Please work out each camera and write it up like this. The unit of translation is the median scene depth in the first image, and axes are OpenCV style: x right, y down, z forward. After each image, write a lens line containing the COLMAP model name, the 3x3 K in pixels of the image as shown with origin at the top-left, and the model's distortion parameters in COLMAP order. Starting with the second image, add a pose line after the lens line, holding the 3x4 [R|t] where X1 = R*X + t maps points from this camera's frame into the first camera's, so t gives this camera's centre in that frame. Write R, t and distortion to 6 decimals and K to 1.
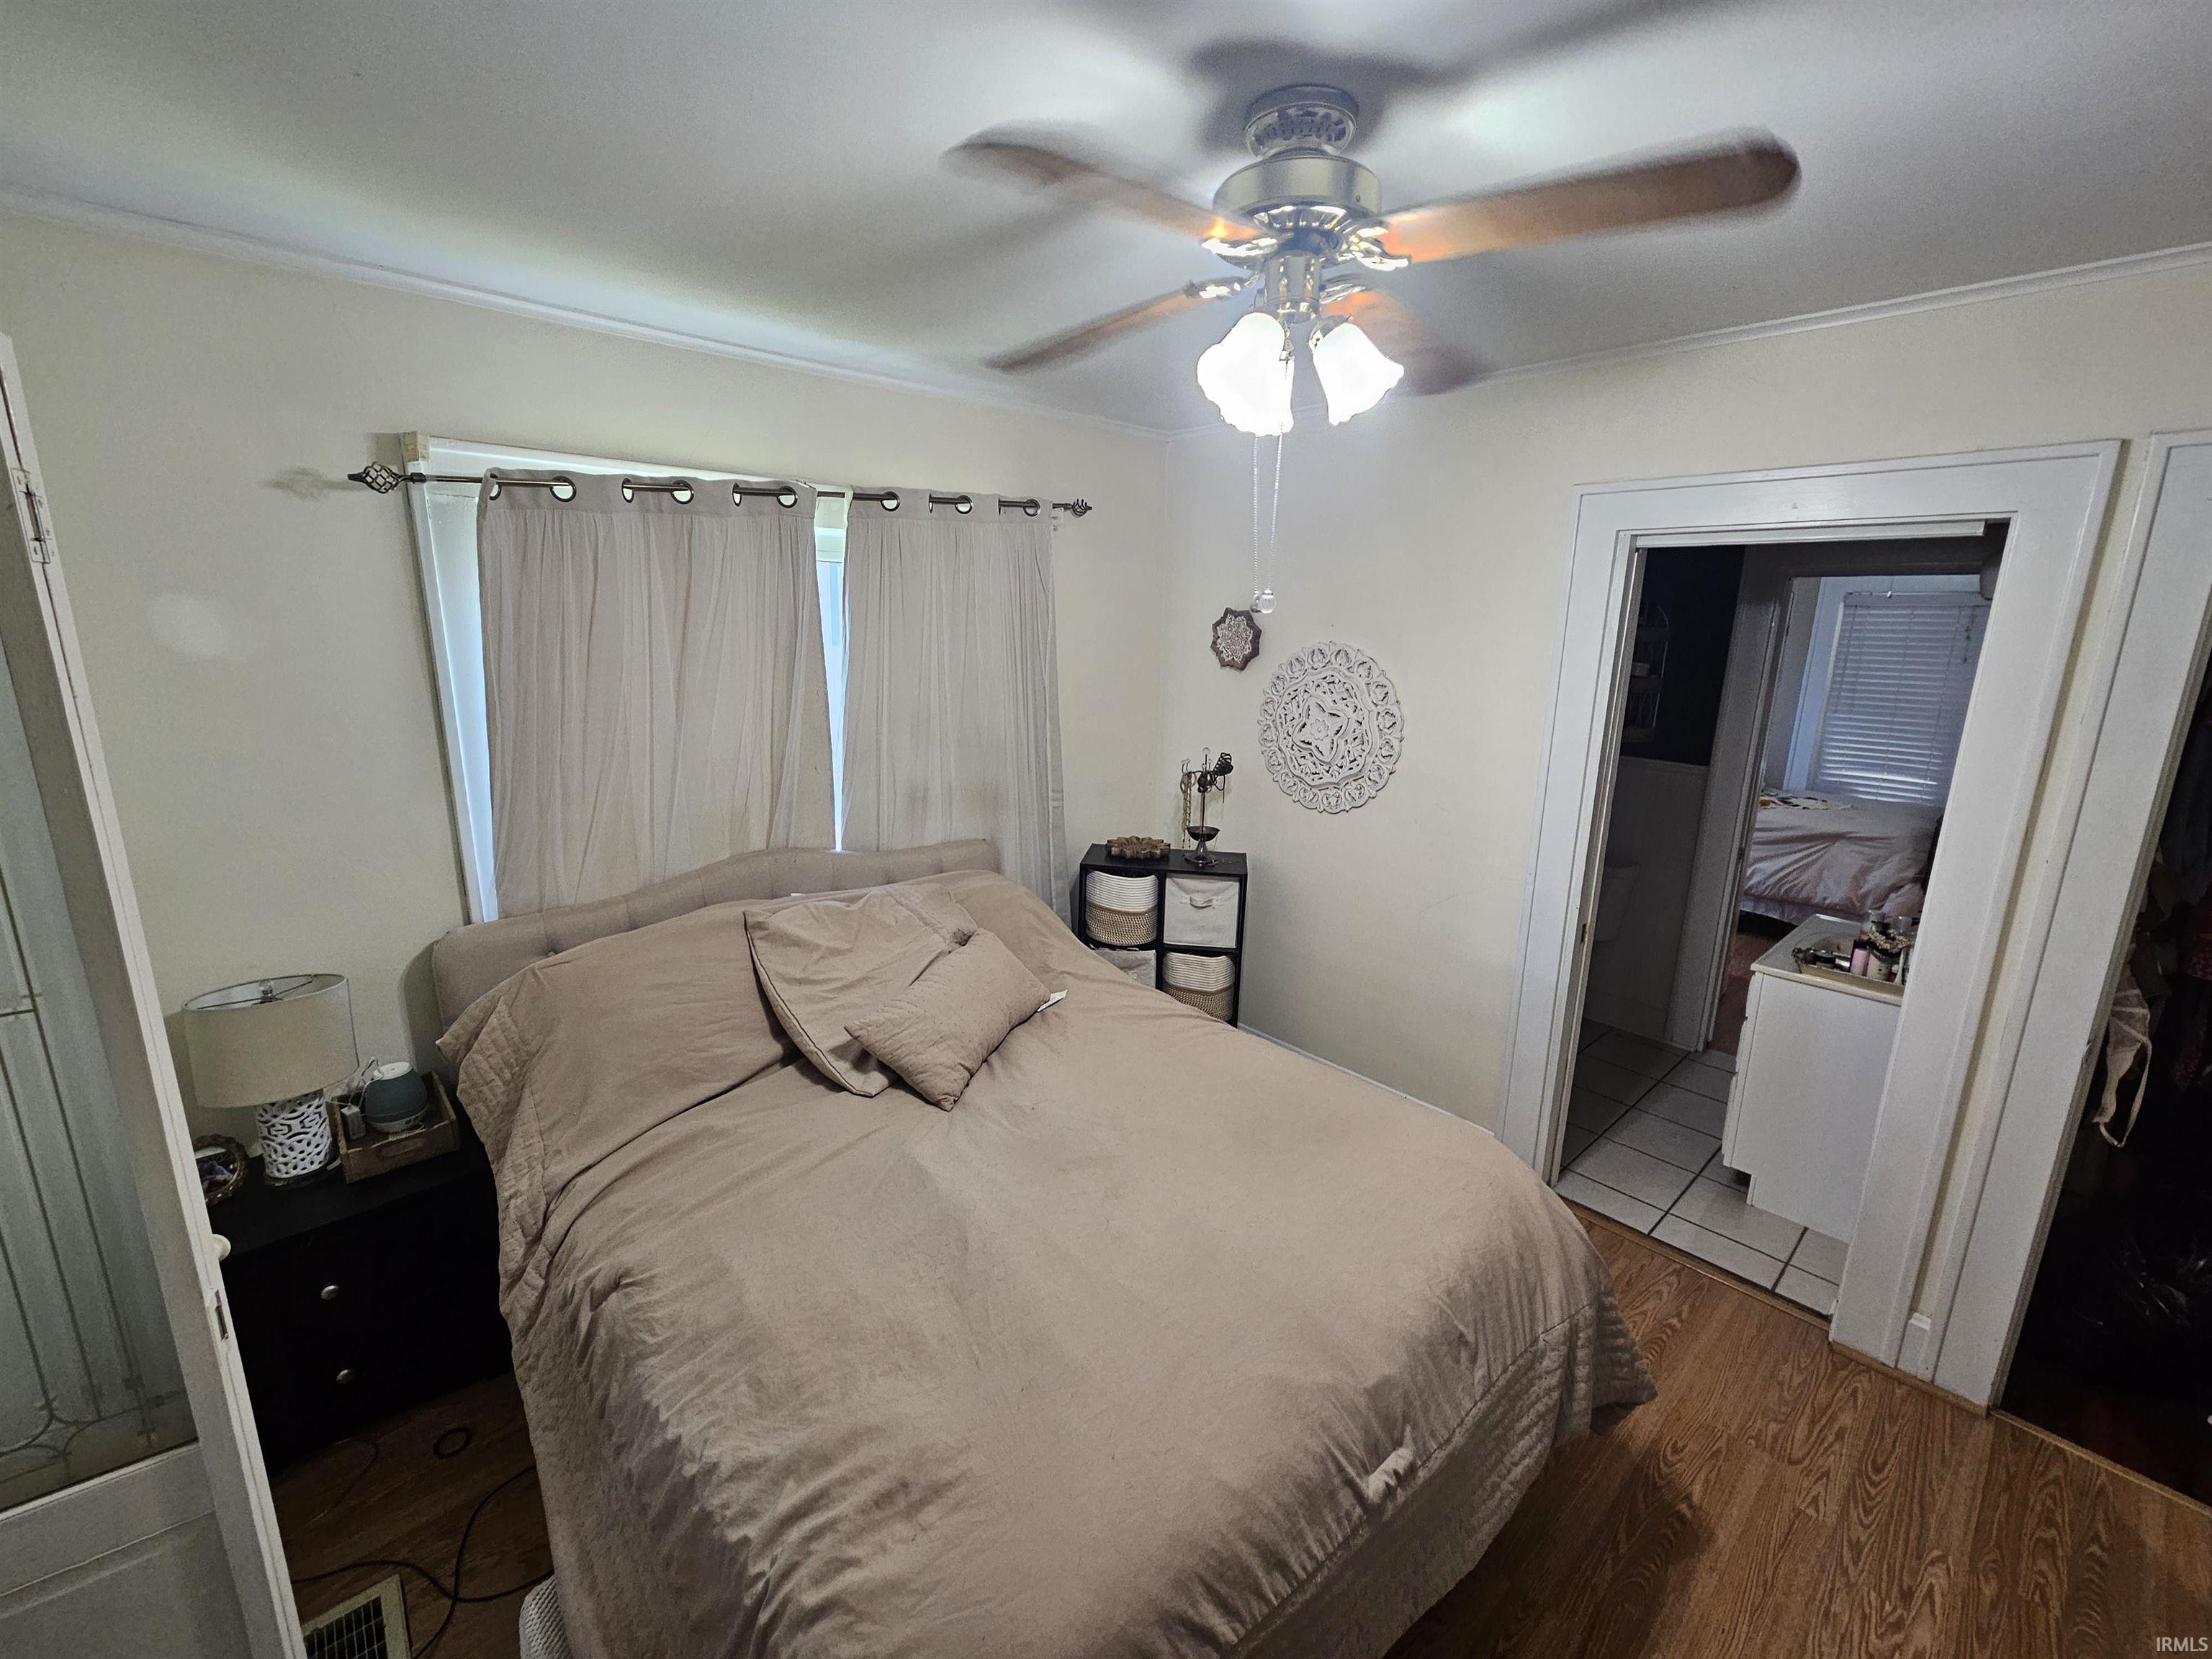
lens RADIAL K [[910.8, 0, 1115.1], [0, 910.8, 828.1], [0, 0, 1]] dist [0.001504, -0.000379]
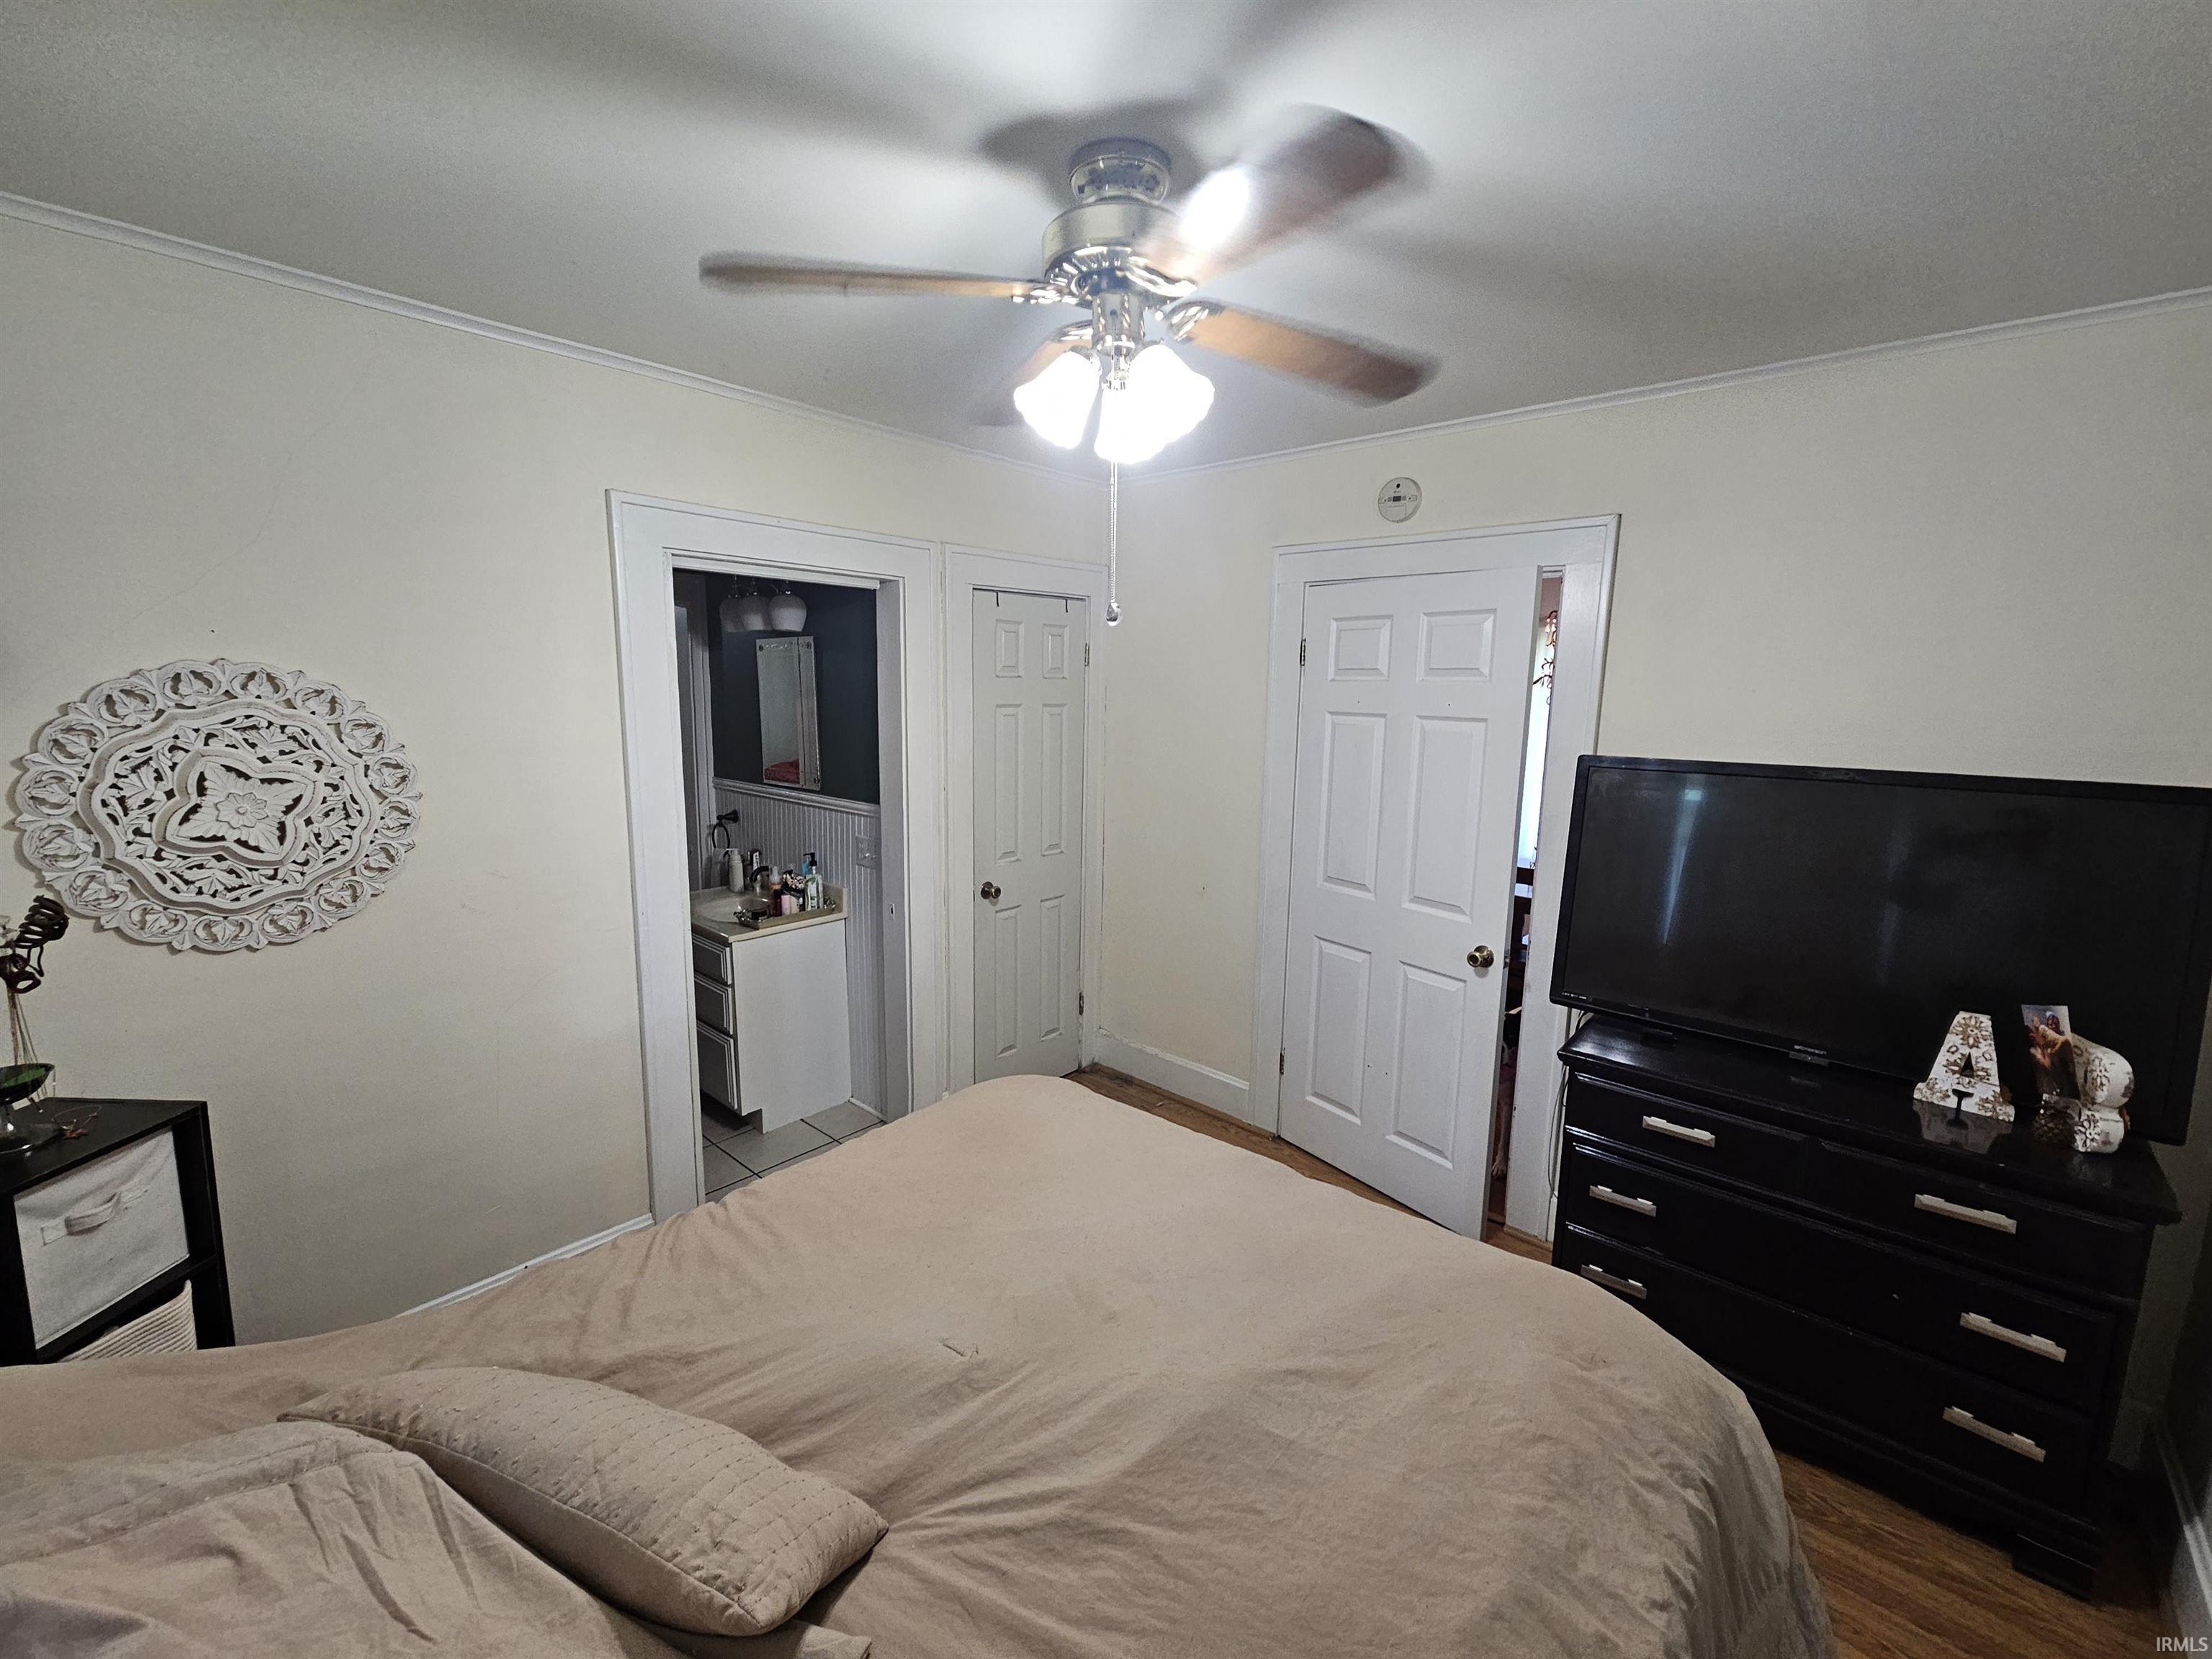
lens RADIAL K [[910.8, 0, 1105.2], [0, 910.8, 827.3], [0, 0, 1]] dist [0.001504, -0.000379]
pose [[-0.093035, -0.182125, 0.978864, -0.398662], [0.200586, 0.959542, 0.197595, -0.104104], [-0.975249, 0.214730, -0.052739, 0.509180]]
